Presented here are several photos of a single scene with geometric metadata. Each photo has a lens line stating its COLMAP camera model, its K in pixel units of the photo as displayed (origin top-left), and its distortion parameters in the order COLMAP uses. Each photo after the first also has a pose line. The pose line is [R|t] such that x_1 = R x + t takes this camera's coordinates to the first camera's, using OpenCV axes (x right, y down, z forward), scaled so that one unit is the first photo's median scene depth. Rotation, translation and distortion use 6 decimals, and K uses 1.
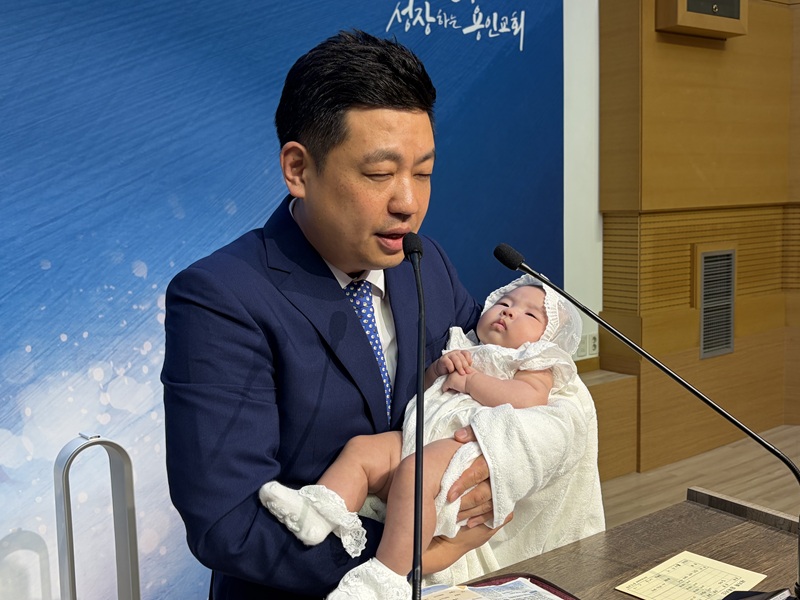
lens RADIAL K [[883.8, 0, 398.0], [0, 883.8, 304.1], [0, 0, 1]] dist [0.022088, 0.000000]
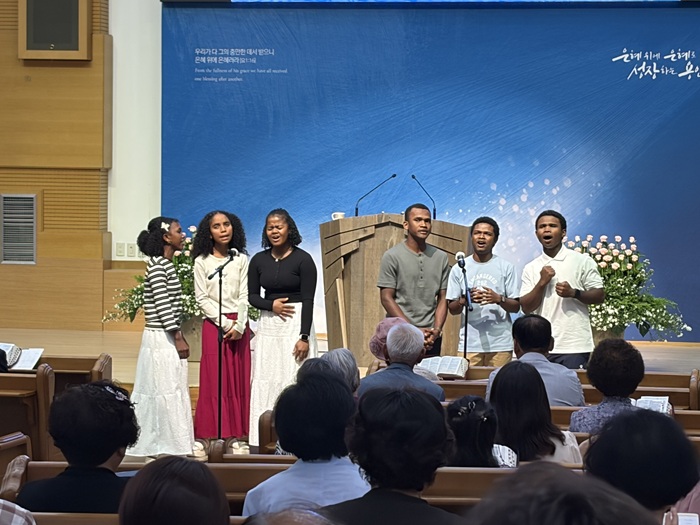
lens RADIAL K [[2387.1, 0, 345.8], [0, 2387.1, 287.4], [0, 0, 1]] dist [0.217063, 0.000000]
pose [[0.691303, 0.076525, -0.718501, 3.994680], [-0.121234, 0.992564, -0.010930, 0.341758], [0.712322, 0.094663, 0.695440, -3.661128]]
